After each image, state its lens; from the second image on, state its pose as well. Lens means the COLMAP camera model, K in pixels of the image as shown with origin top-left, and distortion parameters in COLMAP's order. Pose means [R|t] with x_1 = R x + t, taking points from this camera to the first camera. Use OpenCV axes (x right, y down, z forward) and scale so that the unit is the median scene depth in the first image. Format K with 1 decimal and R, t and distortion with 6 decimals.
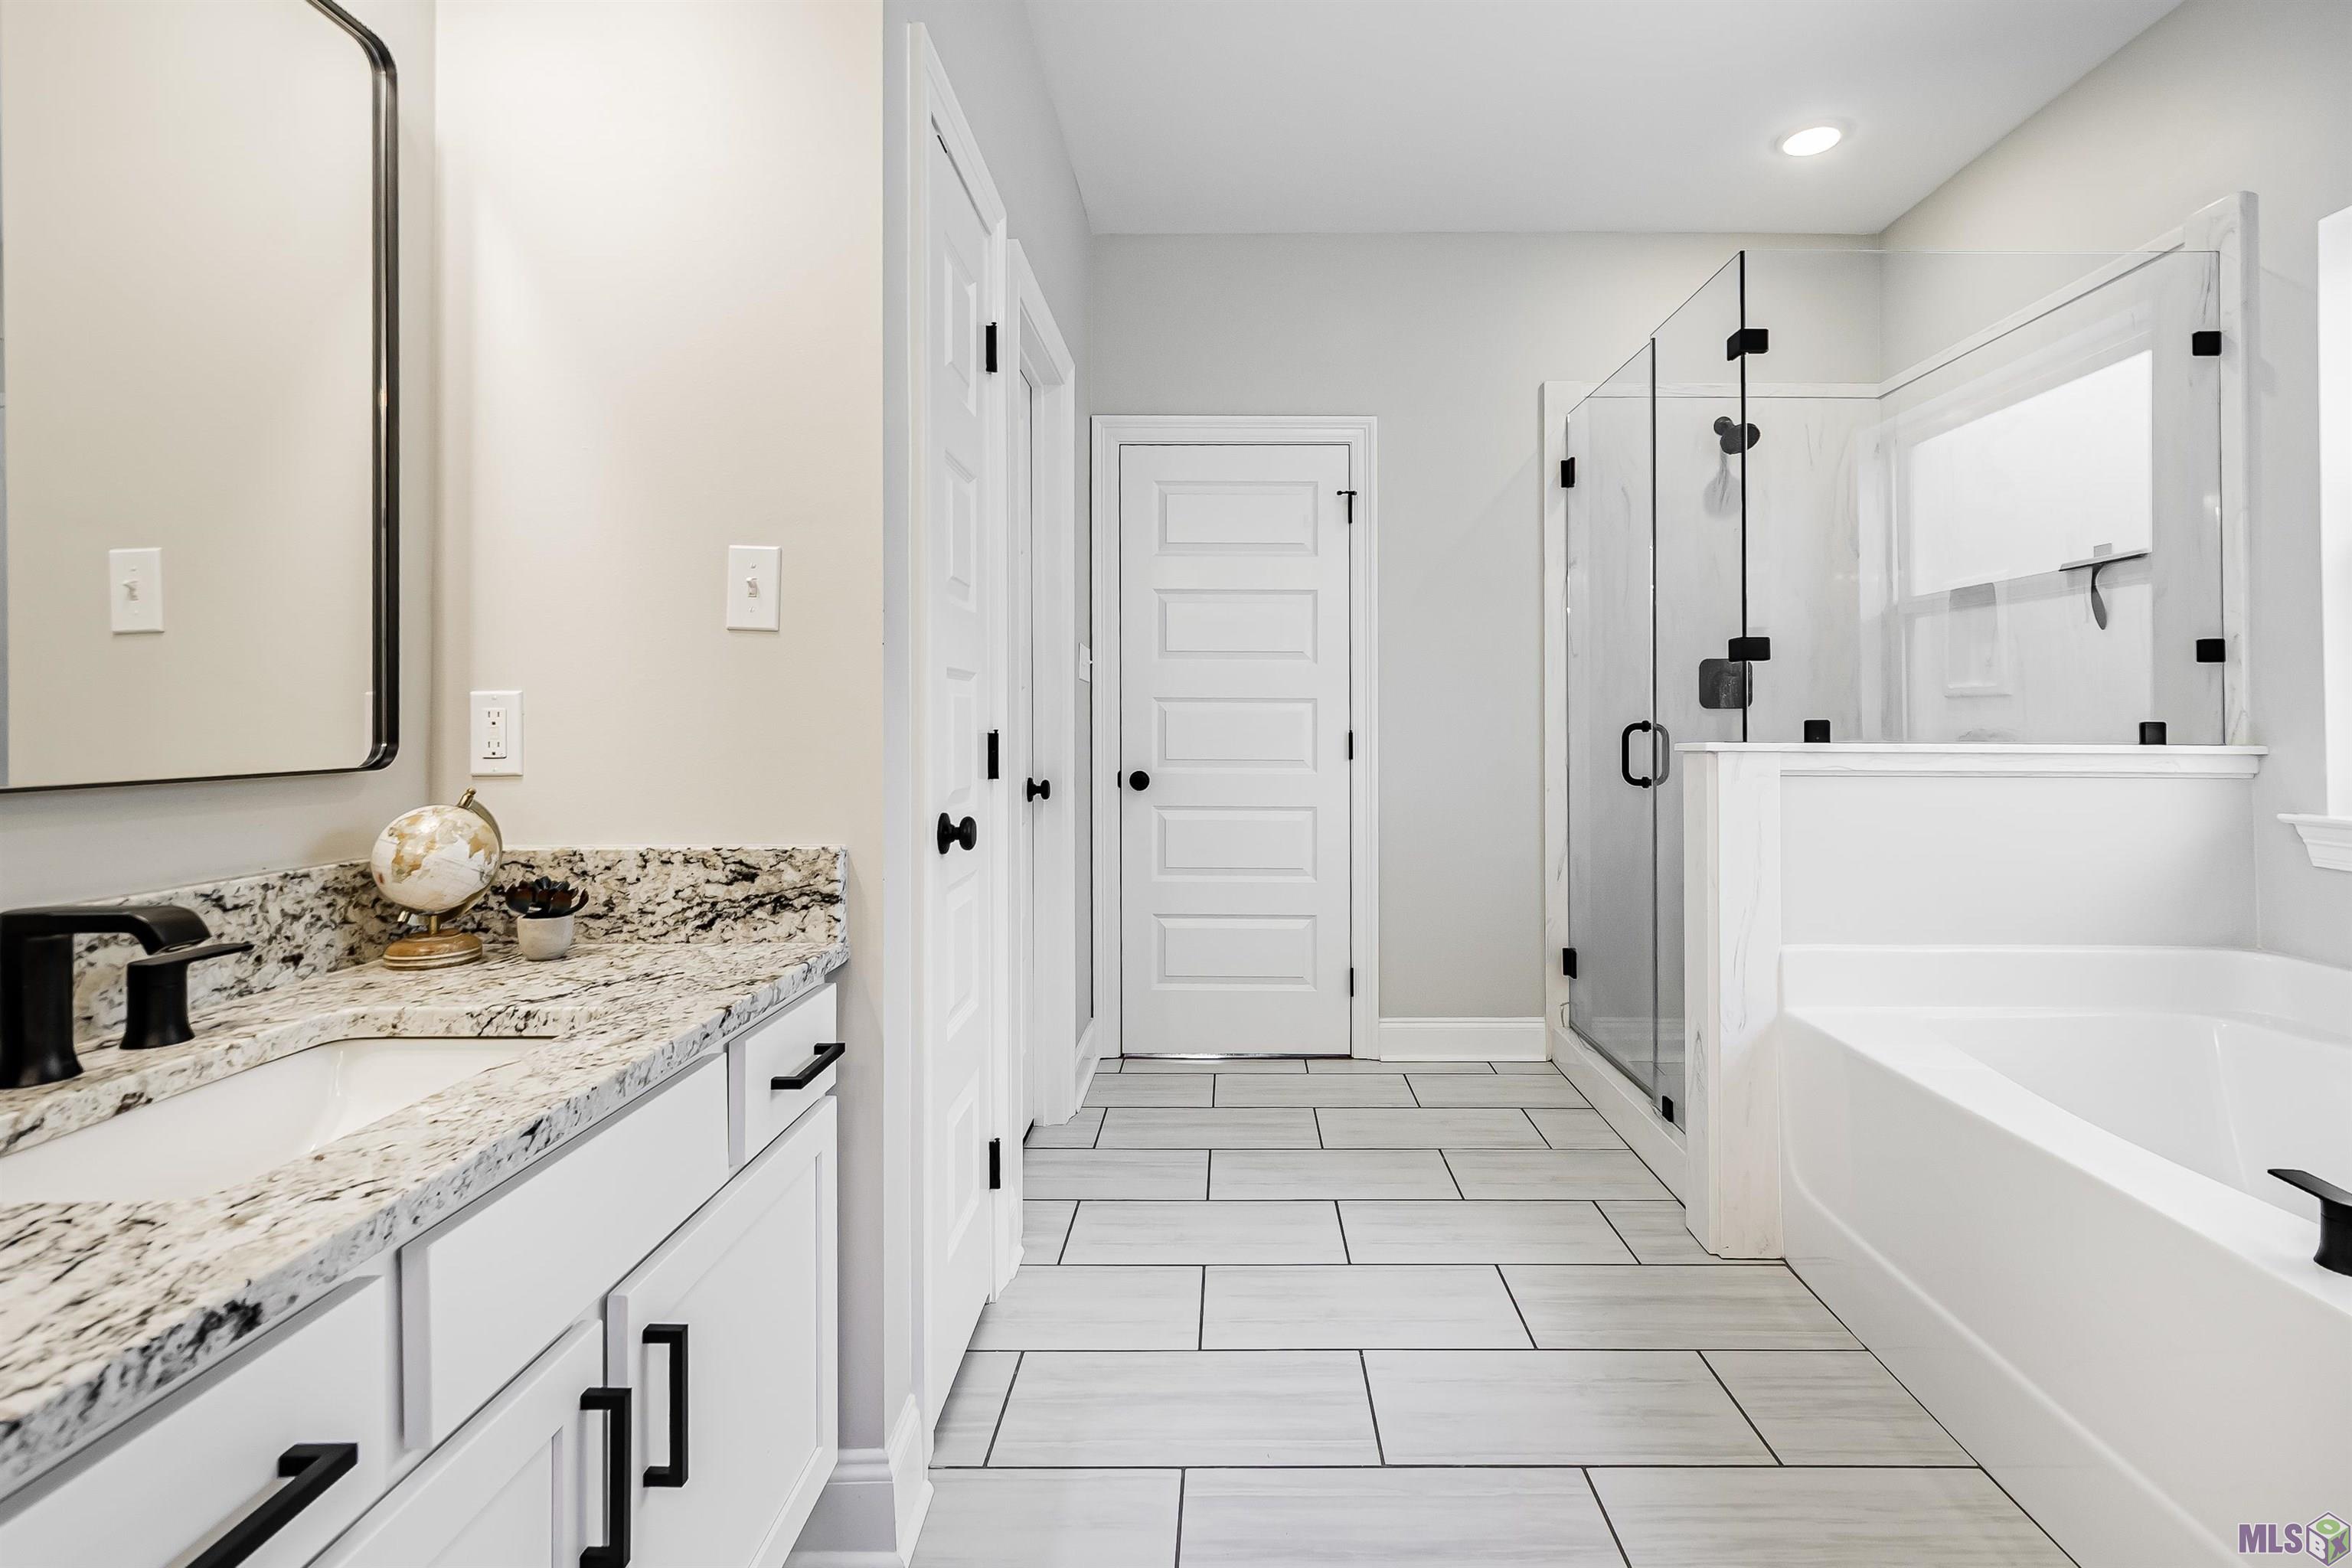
lens RADIAL K [[1075.8, 0, 1234.9], [0, 1075.8, 716.0], [0, 0, 1]] dist [-0.000726, 0.000634]
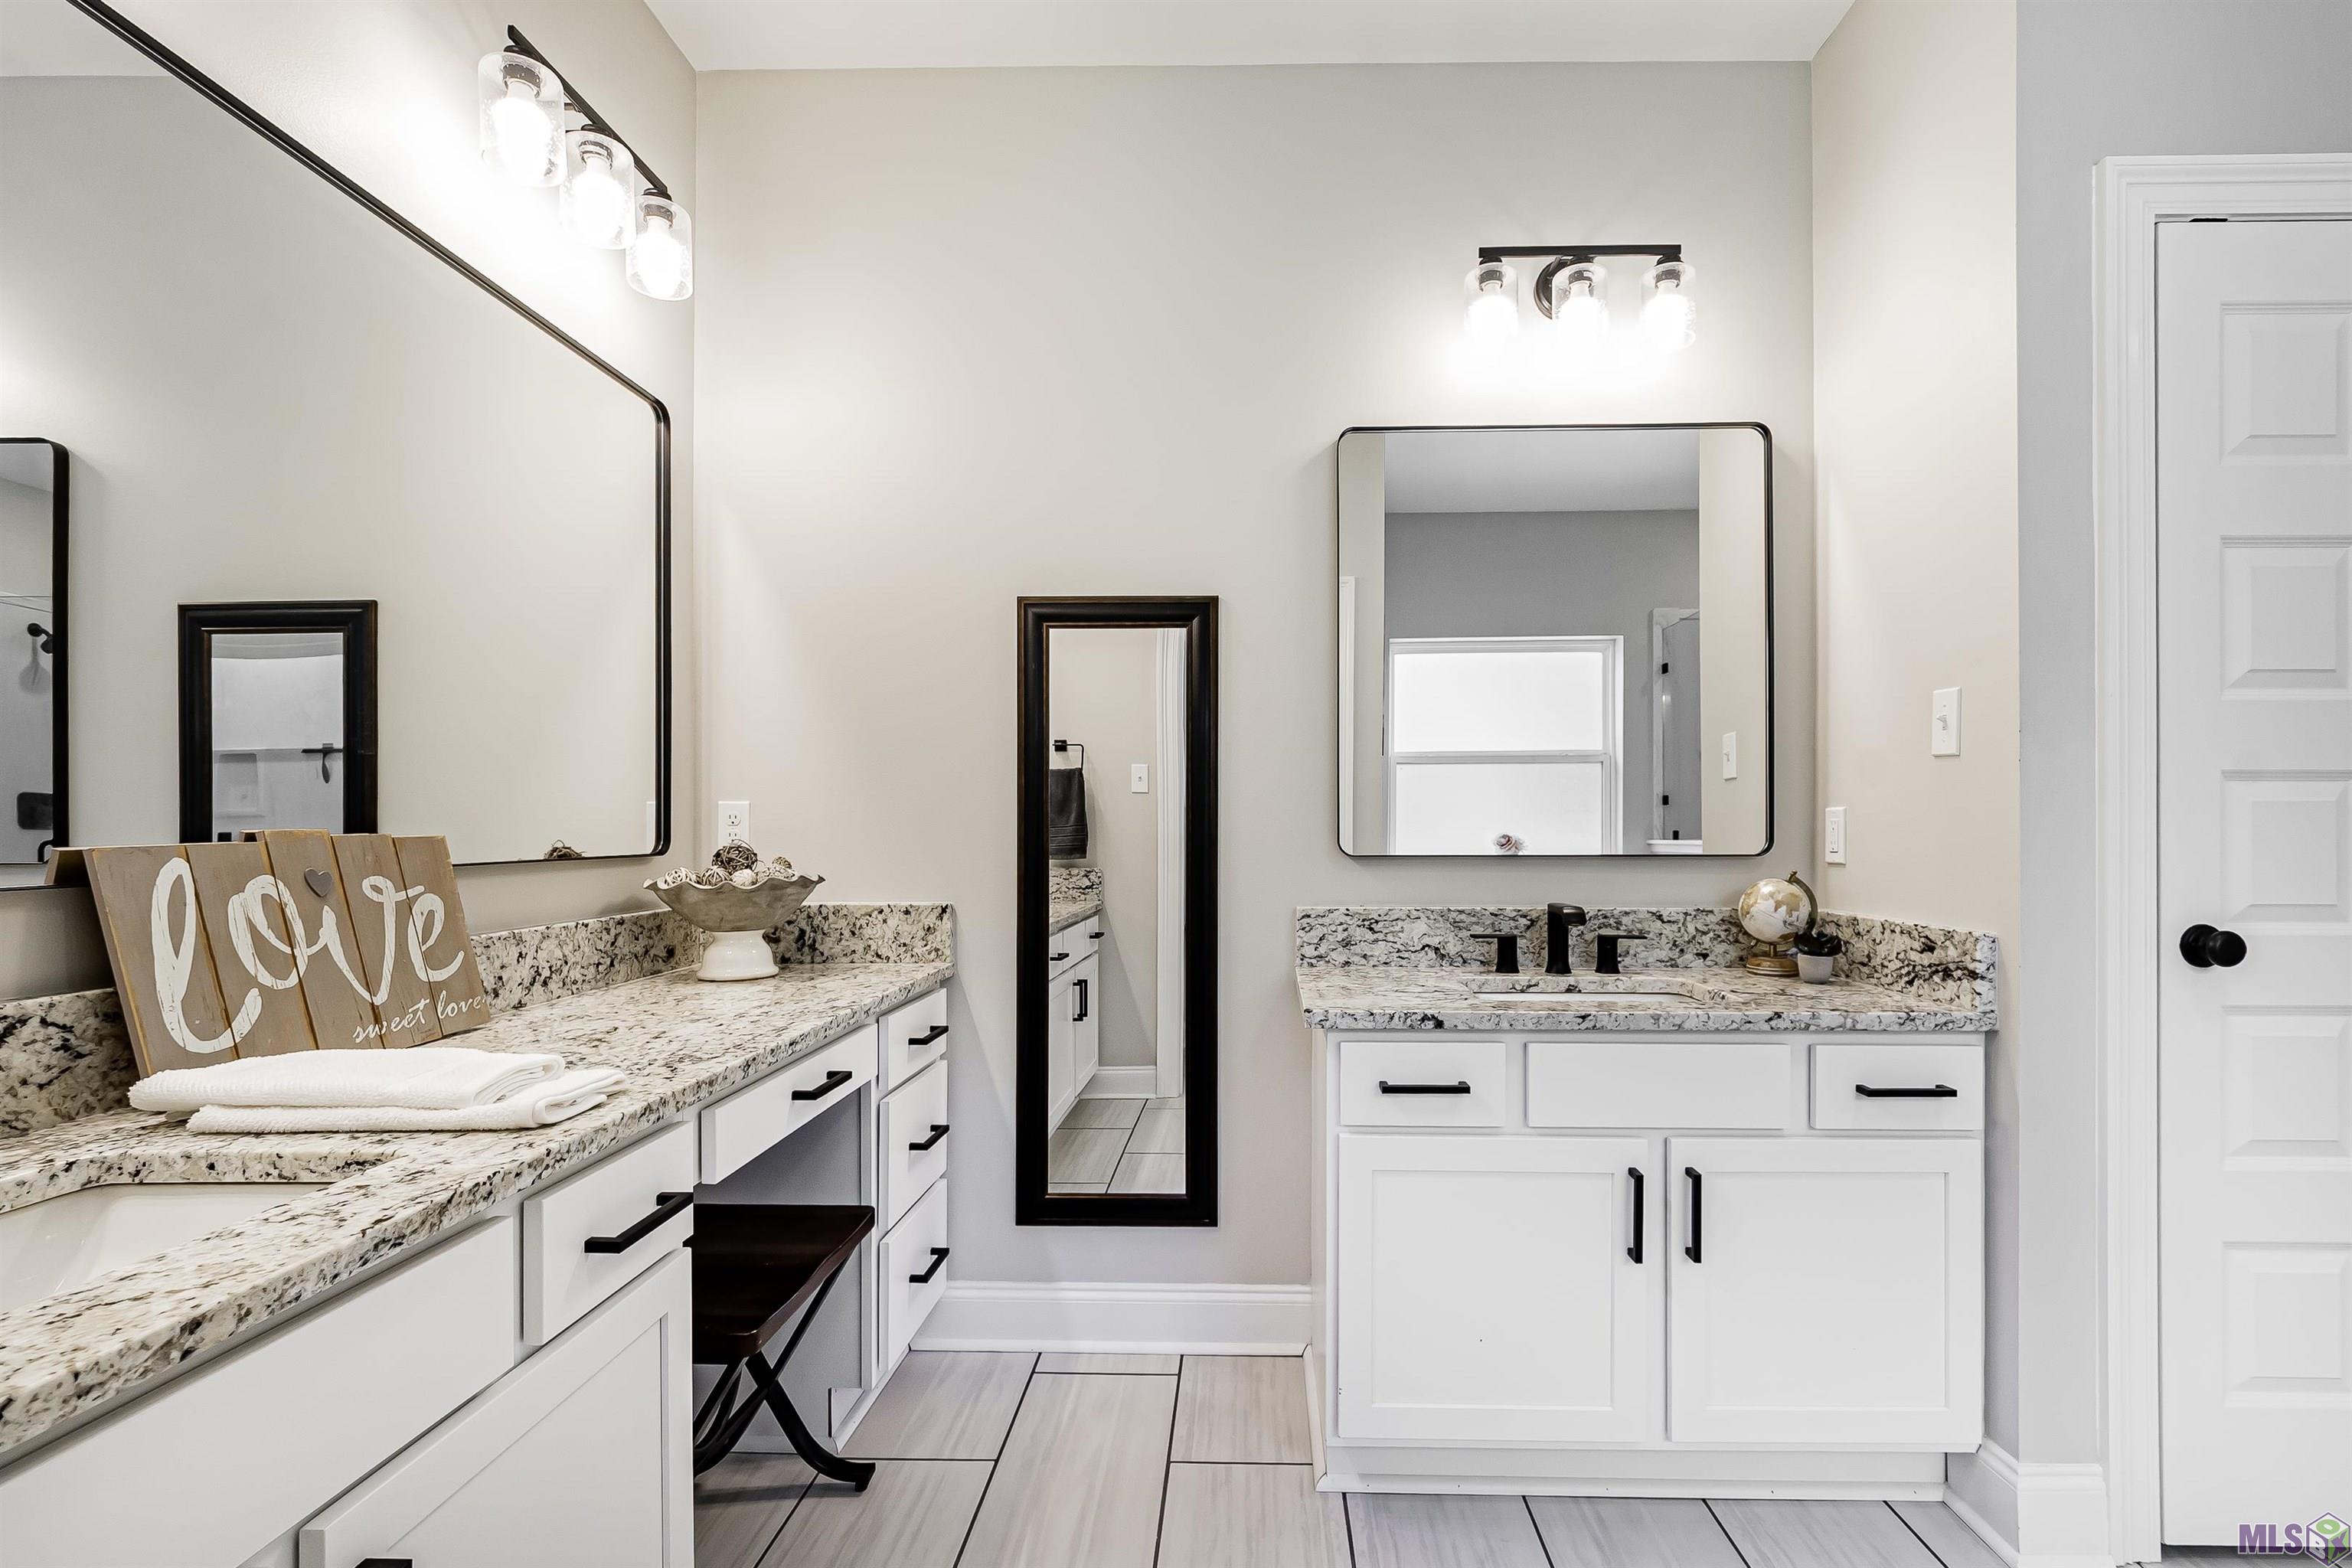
lens RADIAL K [[1075.8, 0, 1227.5], [0, 1075.8, 825.7], [0, 0, 1]] dist [-0.000726, 0.000634]
pose [[-0.022630, 0.000715, -0.999744, 0.855456], [0.003993, 0.999992, 0.000625, -0.002314], [0.999736, -0.003978, -0.022633, 0.187337]]
